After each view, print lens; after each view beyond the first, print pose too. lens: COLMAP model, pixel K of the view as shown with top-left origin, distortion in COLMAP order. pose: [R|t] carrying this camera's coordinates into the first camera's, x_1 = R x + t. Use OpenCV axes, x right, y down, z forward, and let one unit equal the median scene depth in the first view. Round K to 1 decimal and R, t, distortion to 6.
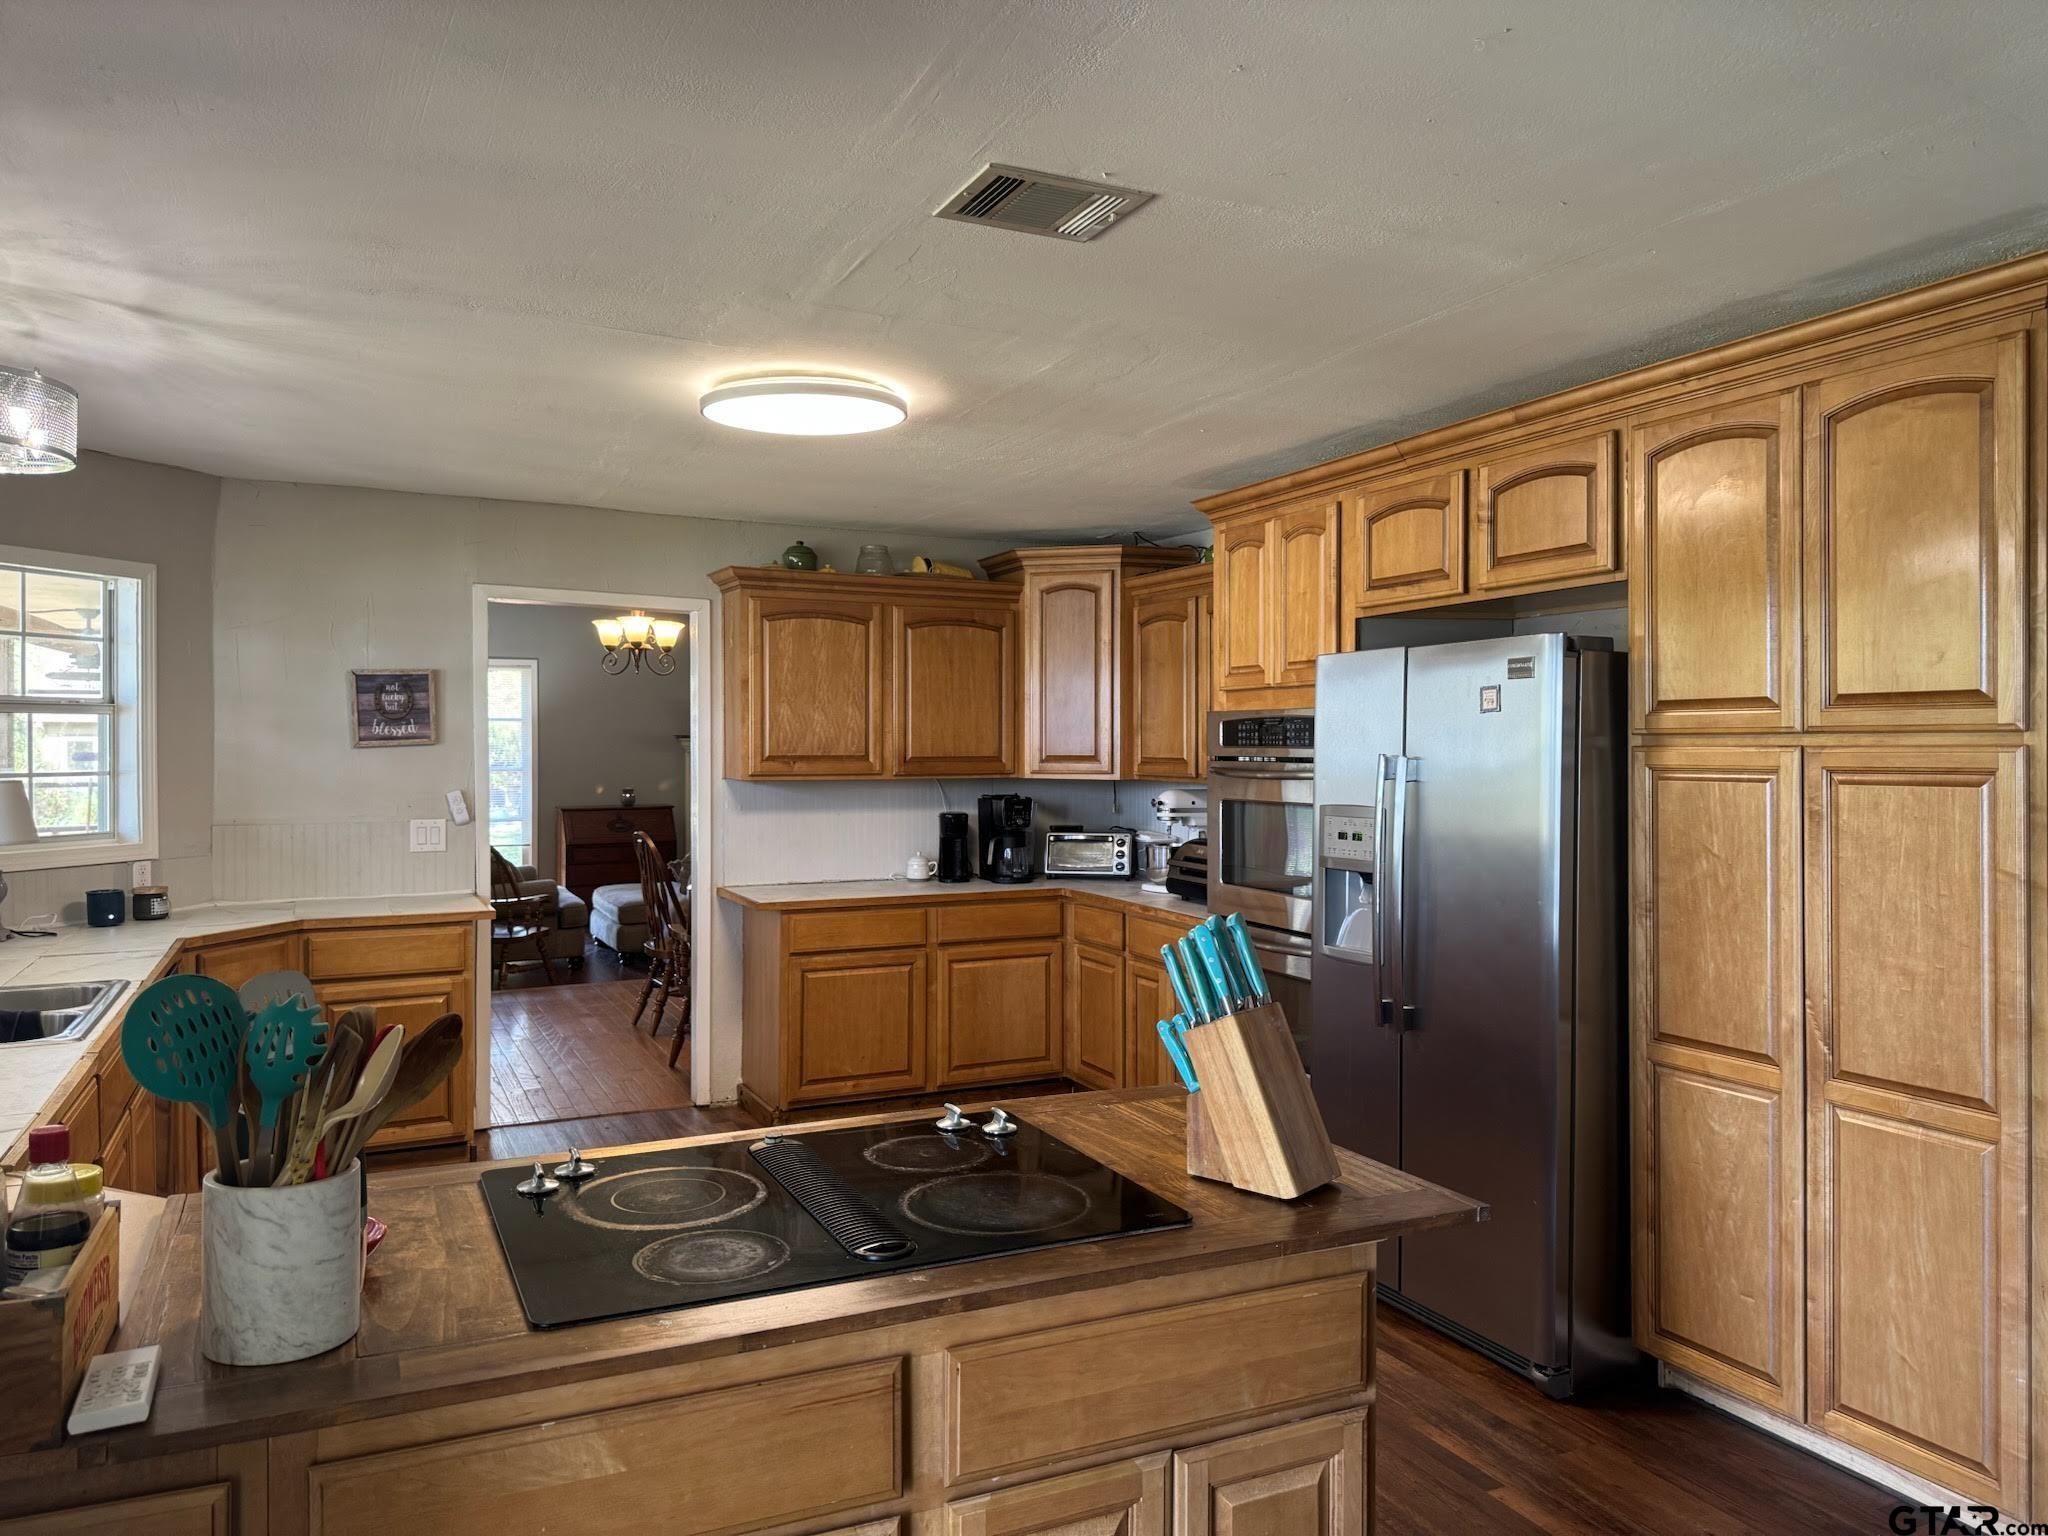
lens RADIAL K [[1455.3, 0, 1026.9], [0, 1455.3, 755.3], [0, 0, 1]] dist [0.005764, 0.000382]
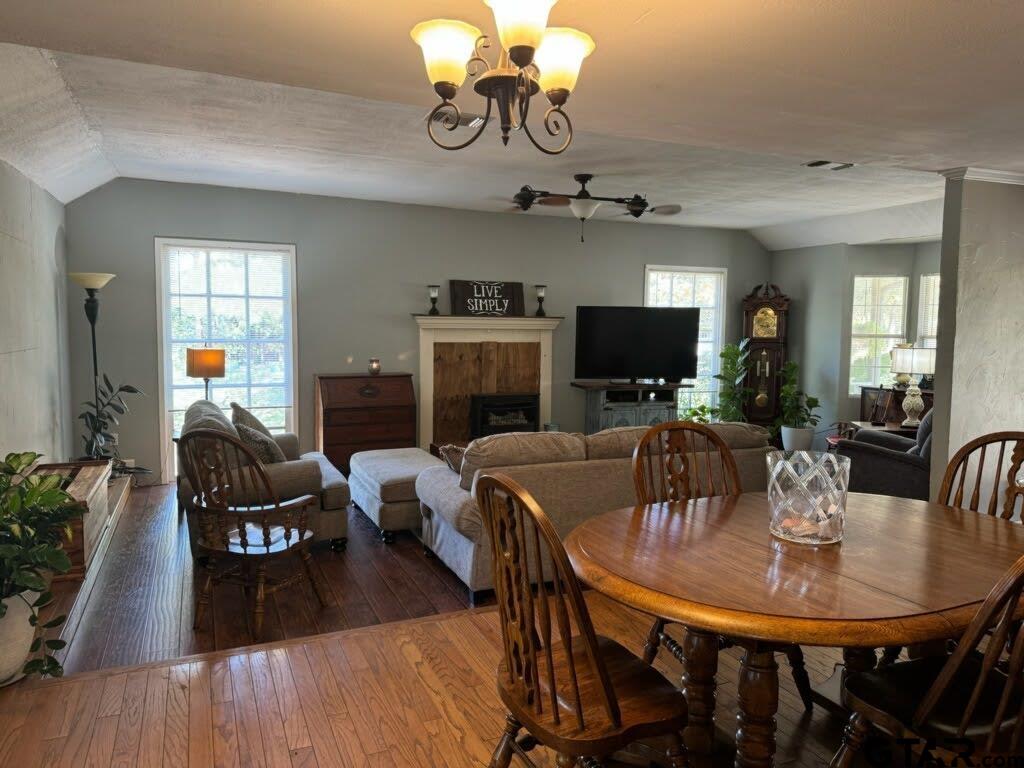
lens RADIAL K [[727.6, 0, 510.5], [0, 727.6, 389.1], [0, 0, 1]] dist [0.005764, 0.000382]
pose [[0.999167, 0.006783, -0.040251, -0.166296], [-0.003753, 0.997185, 0.074884, 0.003198], [0.040645, -0.074671, 0.996380, 0.496376]]
